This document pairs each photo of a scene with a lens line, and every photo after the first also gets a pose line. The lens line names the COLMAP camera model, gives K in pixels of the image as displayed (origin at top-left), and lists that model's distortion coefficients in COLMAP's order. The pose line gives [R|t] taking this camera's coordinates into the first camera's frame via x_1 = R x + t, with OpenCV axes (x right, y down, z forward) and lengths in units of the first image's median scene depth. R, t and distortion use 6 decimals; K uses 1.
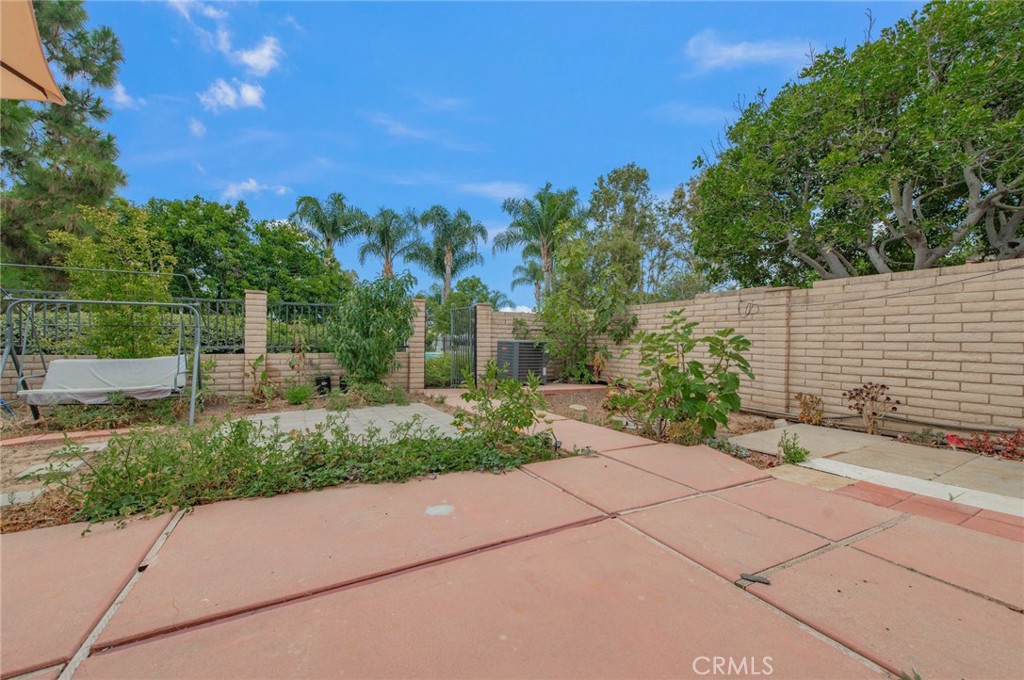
lens RADIAL K [[402.1, 0, 507.0], [0, 402.1, 341.0], [0, 0, 1]] dist [0.013546, 0.000208]
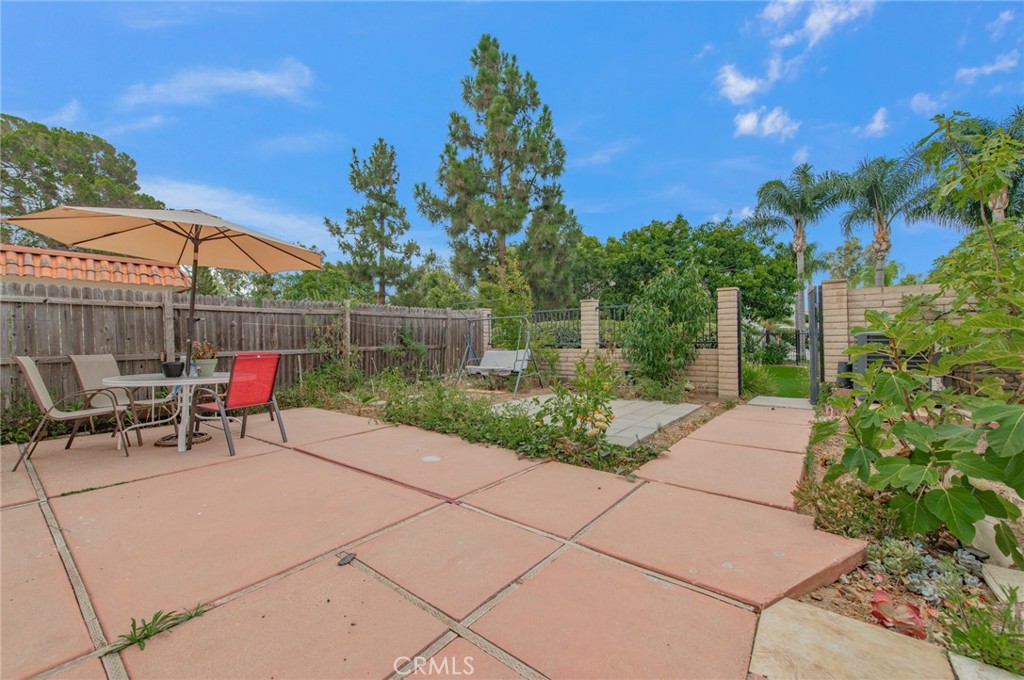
lens RADIAL K [[402.1, 0, 509.1], [0, 402.1, 342.0], [0, 0, 1]] dist [0.013546, 0.000208]
pose [[0.413655, -0.006779, -0.910408, 0.446817], [0.018615, 0.999826, 0.001013, 0.004204], [0.910243, -0.017366, 0.413709, 0.241716]]
